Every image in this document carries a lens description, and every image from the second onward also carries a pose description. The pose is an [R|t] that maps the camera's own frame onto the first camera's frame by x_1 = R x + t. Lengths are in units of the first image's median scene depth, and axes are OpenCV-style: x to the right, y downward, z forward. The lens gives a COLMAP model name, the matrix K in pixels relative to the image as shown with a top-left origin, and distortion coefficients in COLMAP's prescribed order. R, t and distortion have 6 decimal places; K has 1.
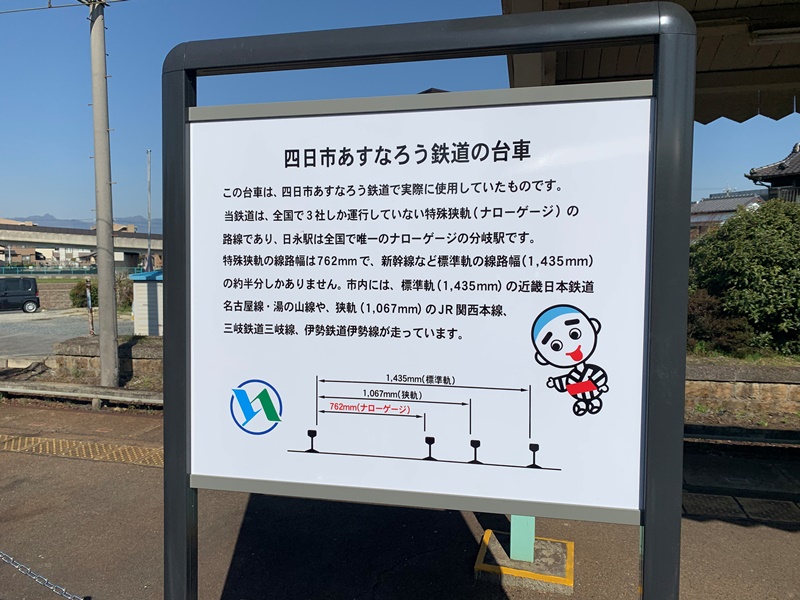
lens RADIAL K [[619.8, 0, 399.6], [0, 619.8, 300.2], [0, 0, 1]] dist [0.003138, 0.001022]
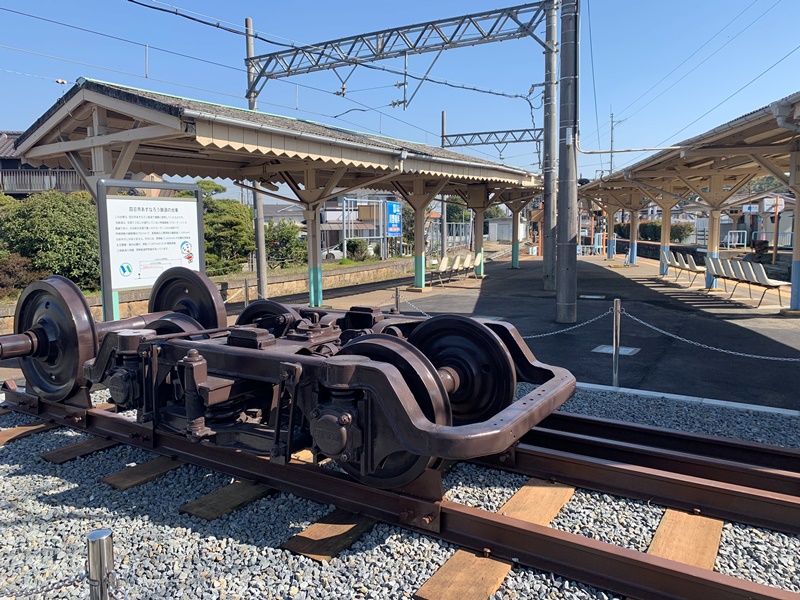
lens RADIAL K [[619.8, 0, 400.4], [0, 619.8, 298.7], [0, 0, 1]] dist [0.003138, 0.001022]
pose [[0.365801, -0.112000, 0.923929, -3.381872], [0.070676, 0.993209, 0.092416, 0.113804], [-0.928006, 0.031493, 0.371233, -2.192528]]
